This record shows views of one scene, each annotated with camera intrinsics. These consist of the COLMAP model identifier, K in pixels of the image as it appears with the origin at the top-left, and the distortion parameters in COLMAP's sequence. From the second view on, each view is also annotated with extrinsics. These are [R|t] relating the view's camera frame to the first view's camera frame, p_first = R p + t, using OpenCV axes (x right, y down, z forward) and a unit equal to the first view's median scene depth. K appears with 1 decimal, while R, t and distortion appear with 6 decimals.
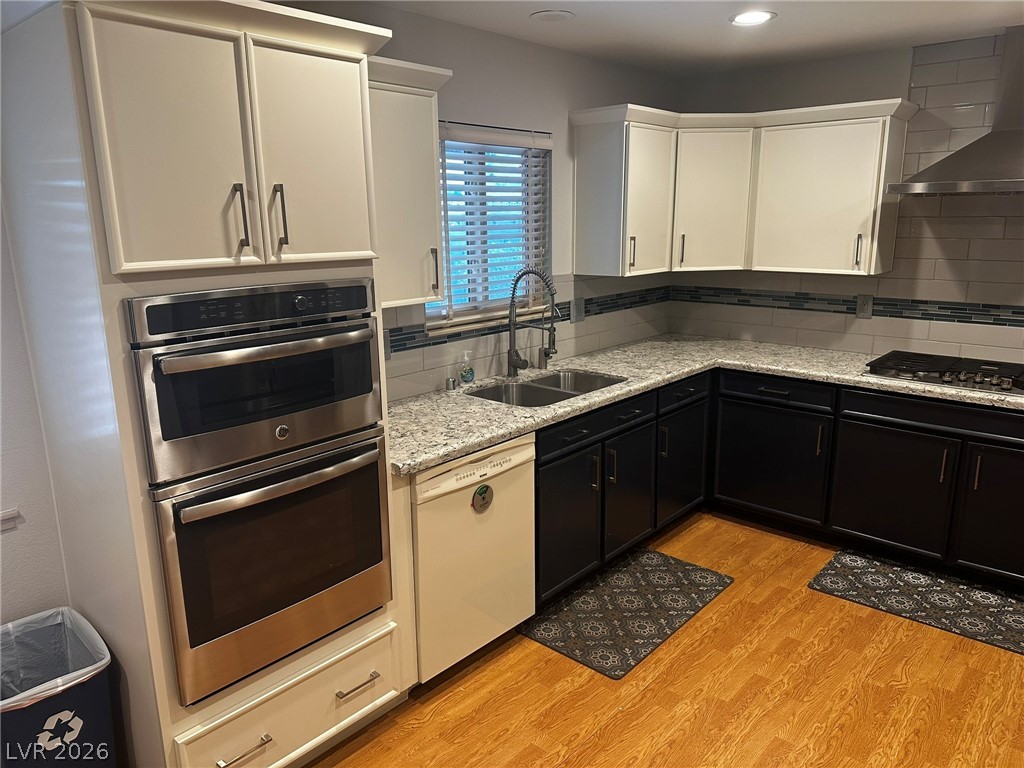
lens RADIAL K [[718.9, 0, 507.0], [0, 718.9, 378.6], [0, 0, 1]] dist [0.095355, -0.127942]
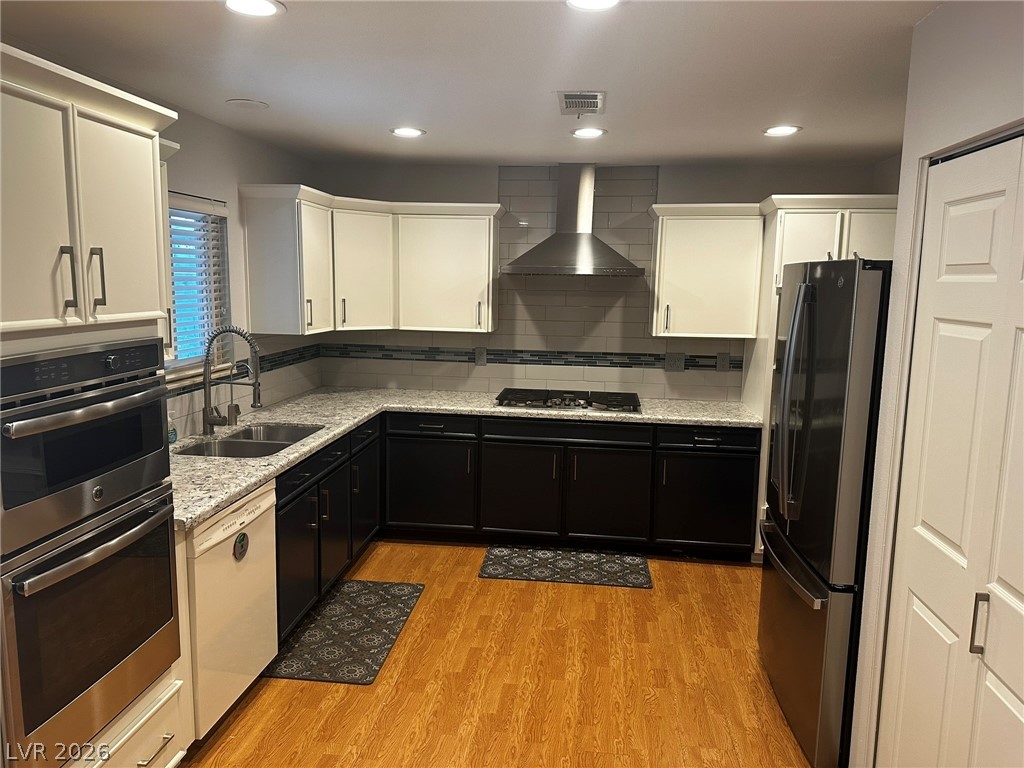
lens RADIAL K [[718.9, 0, 507.0], [0, 718.9, 378.6], [0, 0, 1]] dist [0.095355, -0.127942]
pose [[0.816957, -0.050589, 0.574476, -0.249377], [0.098316, 0.993780, -0.052300, 0.014697], [-0.568257, 0.099207, 0.816849, -0.082634]]
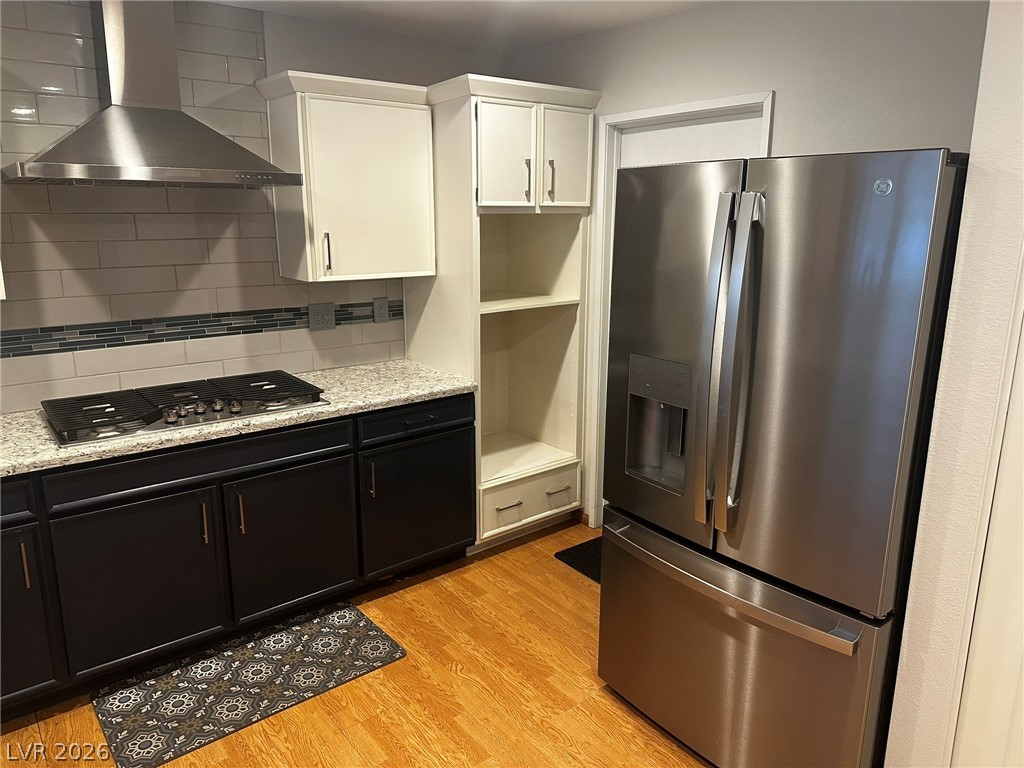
lens RADIAL K [[718.9, 0, 507.0], [0, 718.9, 378.6], [0, 0, 1]] dist [0.095355, -0.127942]
pose [[0.163817, -0.209800, 0.963923, -0.086464], [0.210201, 0.962107, 0.173681, -0.100480], [-0.963836, 0.174165, 0.201709, 0.477571]]
